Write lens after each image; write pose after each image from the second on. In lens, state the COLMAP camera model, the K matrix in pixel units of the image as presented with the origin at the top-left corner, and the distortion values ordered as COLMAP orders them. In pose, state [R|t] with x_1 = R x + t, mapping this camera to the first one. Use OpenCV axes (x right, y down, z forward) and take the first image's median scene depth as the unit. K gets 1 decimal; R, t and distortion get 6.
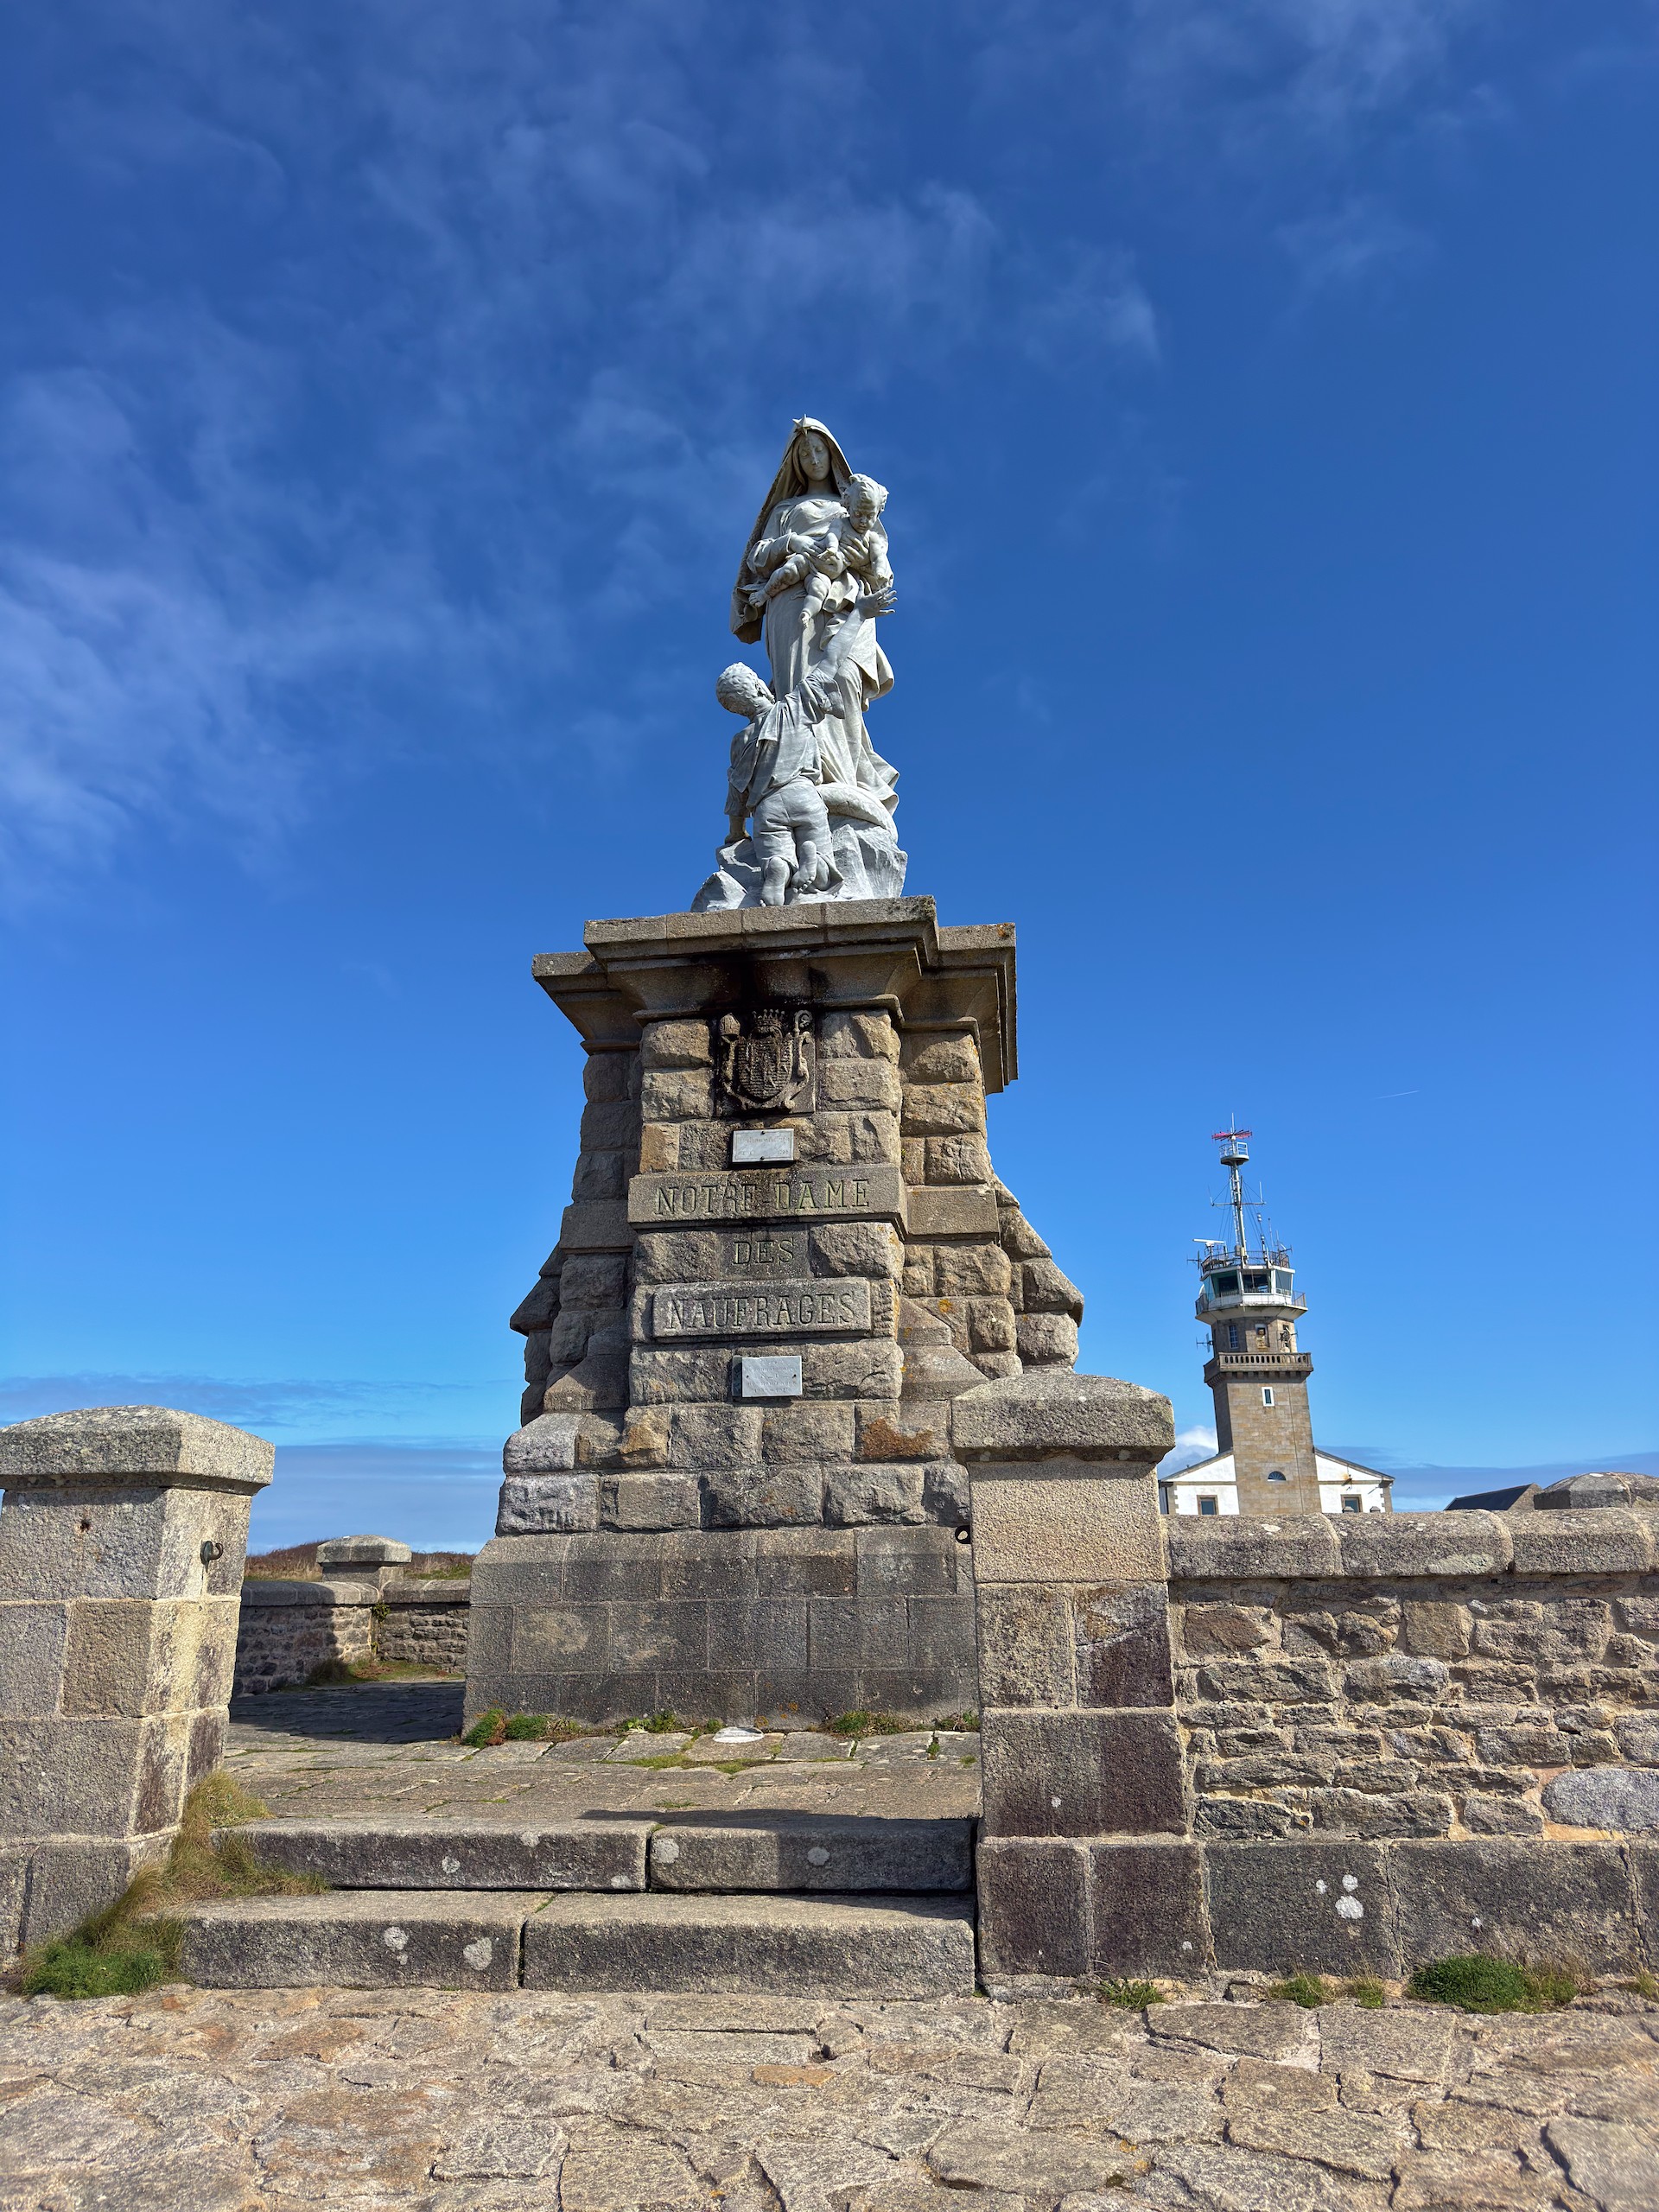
lens RADIAL K [[1543.3, 0, 829.5], [0, 1543.3, 1106.0], [0, 0, 1]] dist [0.071435, -0.120239]
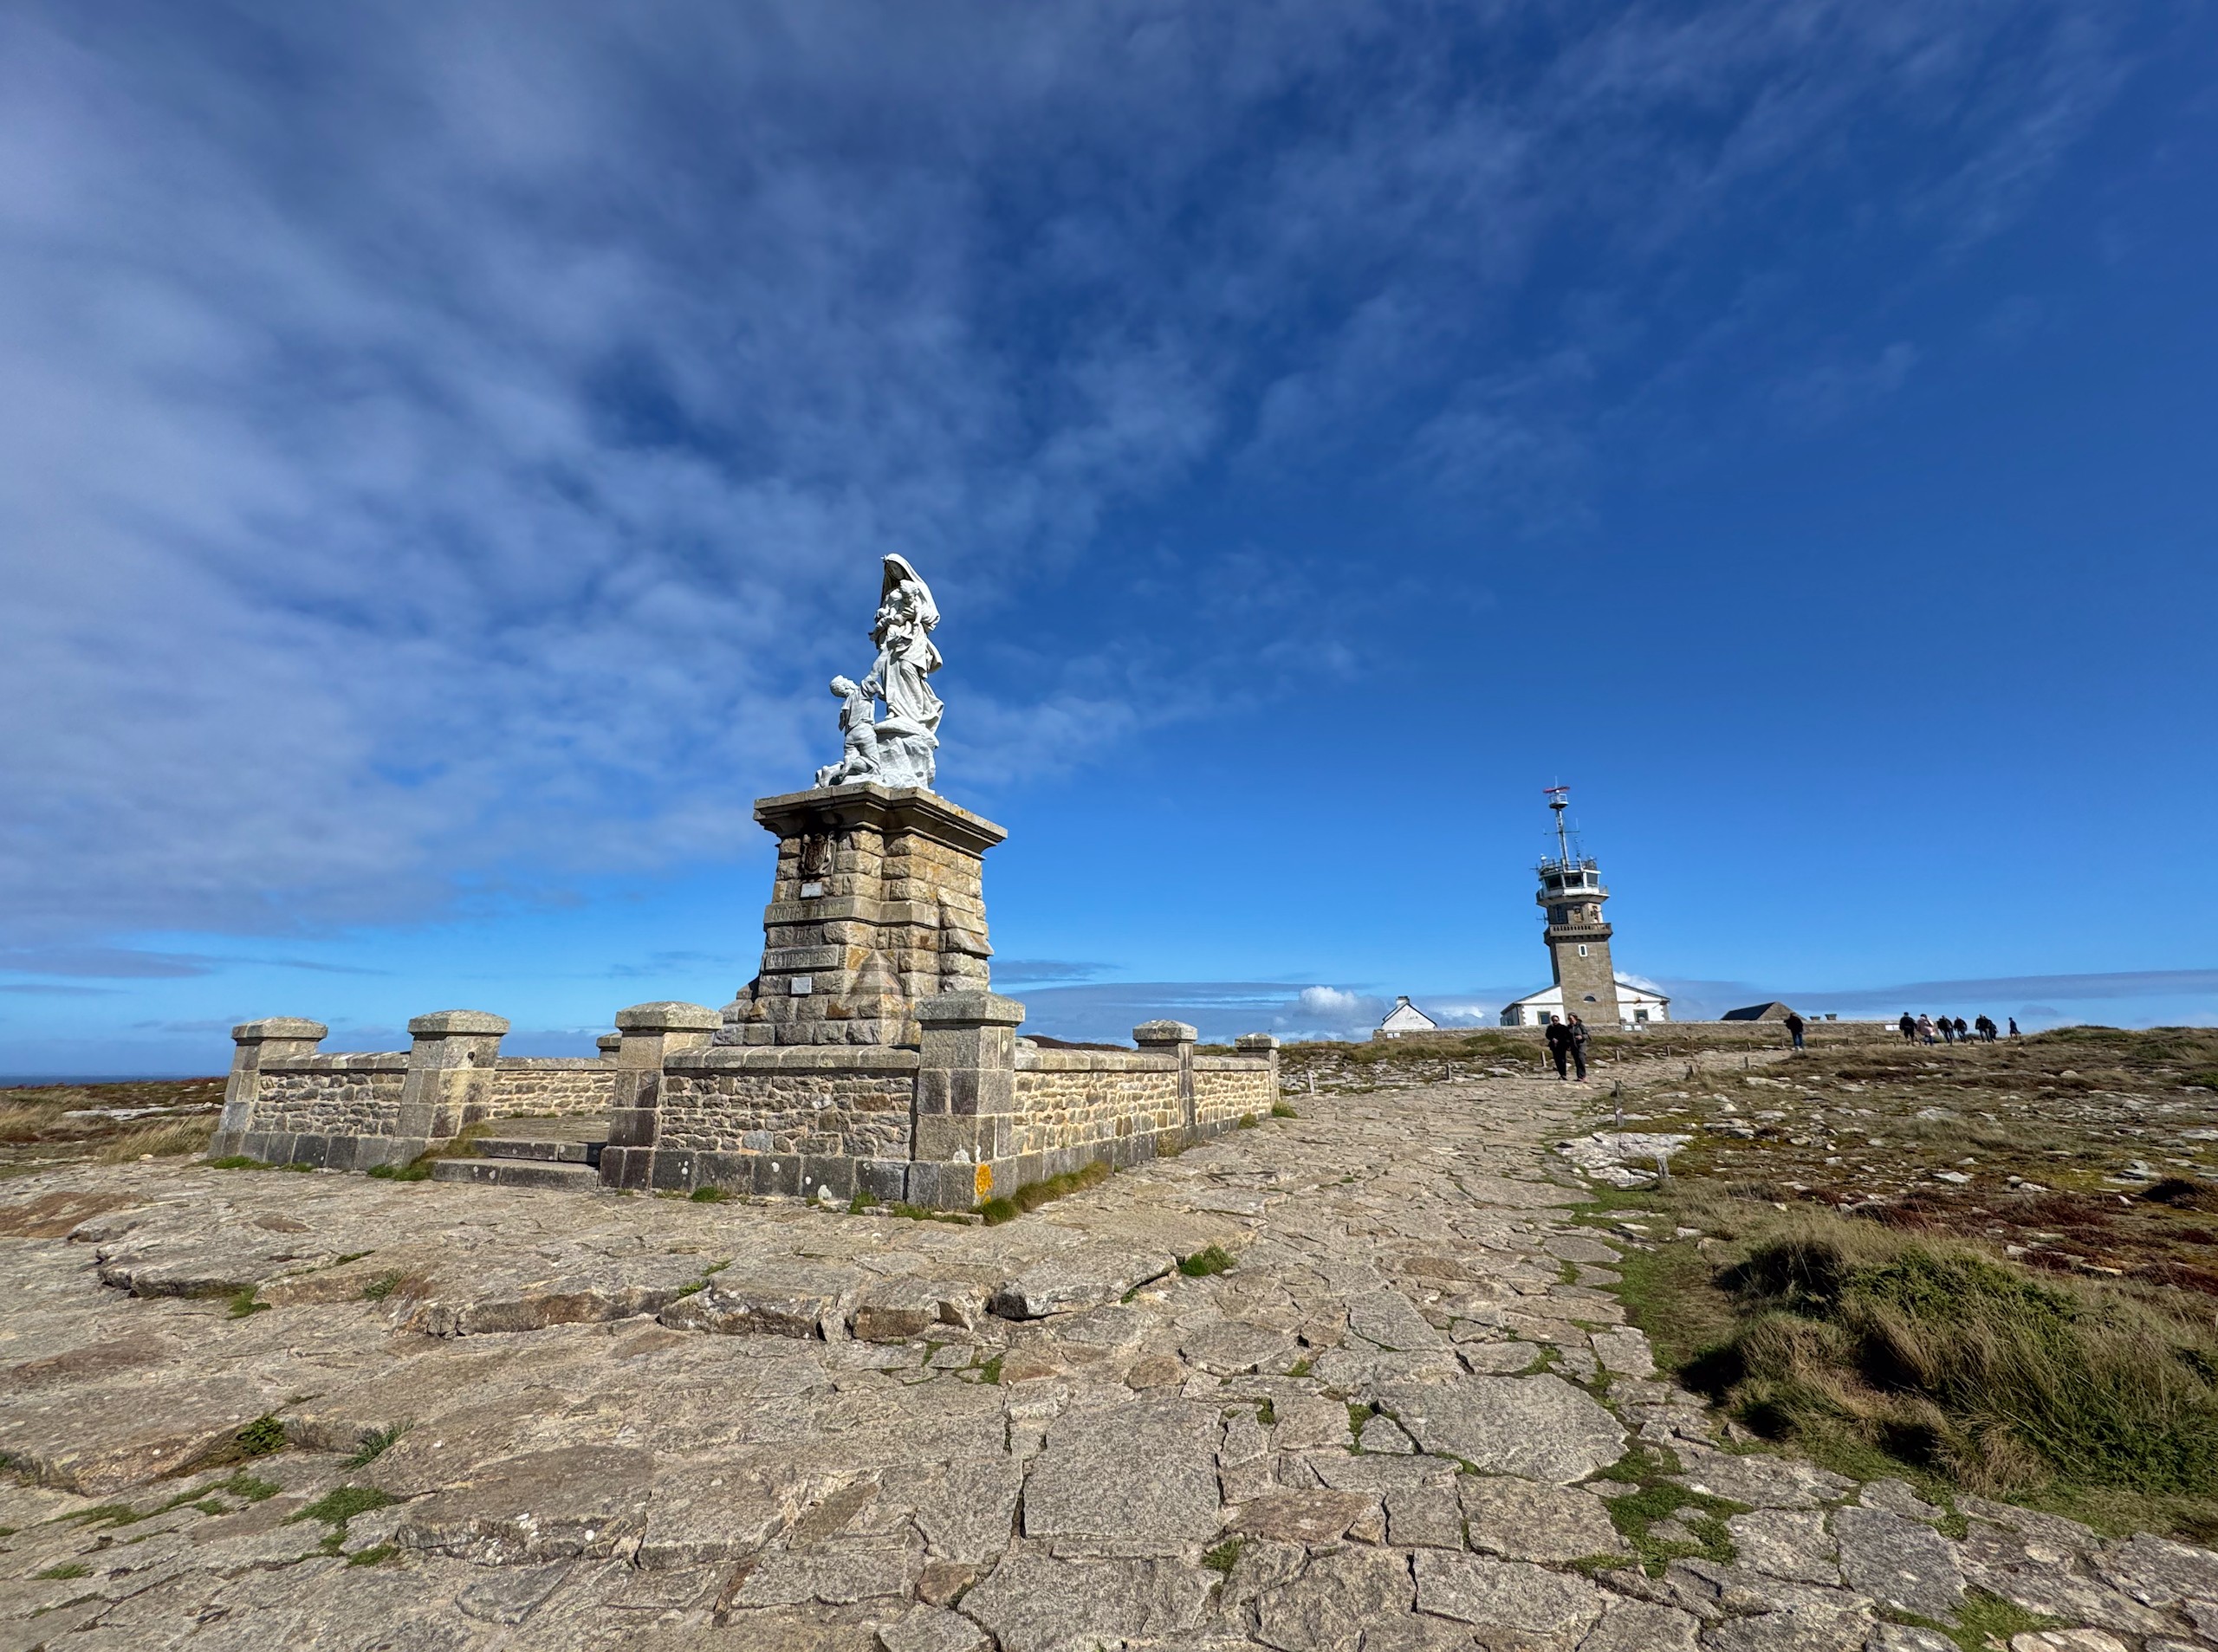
lens RADIAL K [[892.7, 0, 1109.0], [0, 892.7, 826.0], [0, 0, 1]] dist [-0.014517, 0.000101]
pose [[0.964141, -0.060039, -0.258511, 0.768011], [0.070282, 0.997059, 0.030557, -0.083771], [0.255916, -0.047630, 0.965525, -0.227009]]
